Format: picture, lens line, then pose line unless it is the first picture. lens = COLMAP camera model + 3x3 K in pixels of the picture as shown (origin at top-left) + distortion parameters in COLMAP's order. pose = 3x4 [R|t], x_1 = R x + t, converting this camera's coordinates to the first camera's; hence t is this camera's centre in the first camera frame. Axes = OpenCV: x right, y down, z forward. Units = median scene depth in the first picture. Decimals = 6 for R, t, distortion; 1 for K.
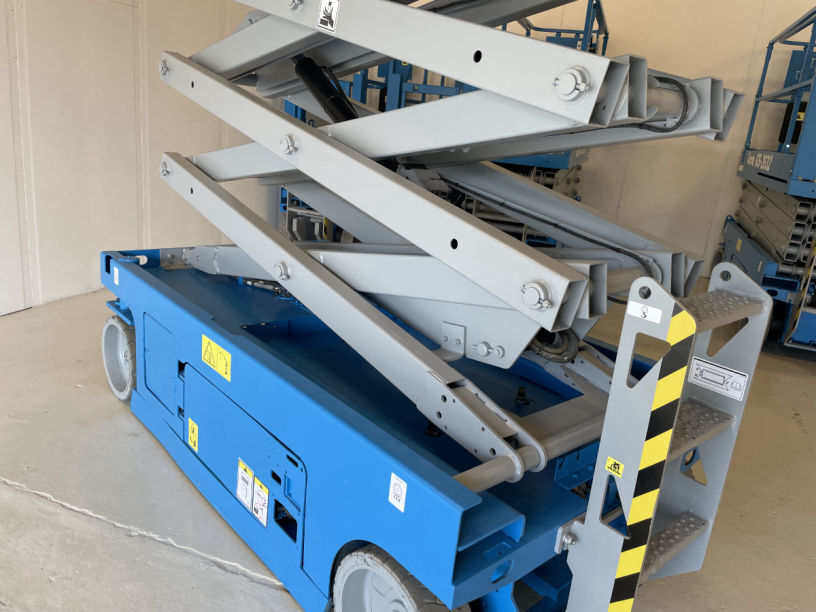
lens RADIAL K [[617.3, 0, 408.0], [0, 617.3, 306.0], [0, 0, 1]] dist [0.020919, 0.000855]
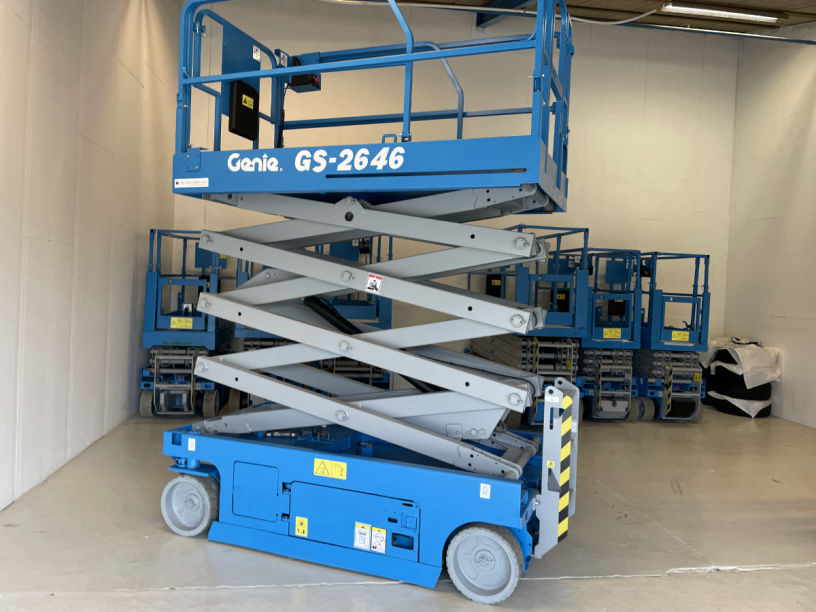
lens RADIAL K [[617.3, 0, 408.0], [0, 617.3, 306.0], [0, 0, 1]] dist [0.020919, 0.000855]
pose [[0.881908, -0.080146, 0.464559, -1.007410], [0.183824, 0.965901, -0.182329, -0.004010], [-0.434105, 0.246195, 0.866569, -0.837967]]
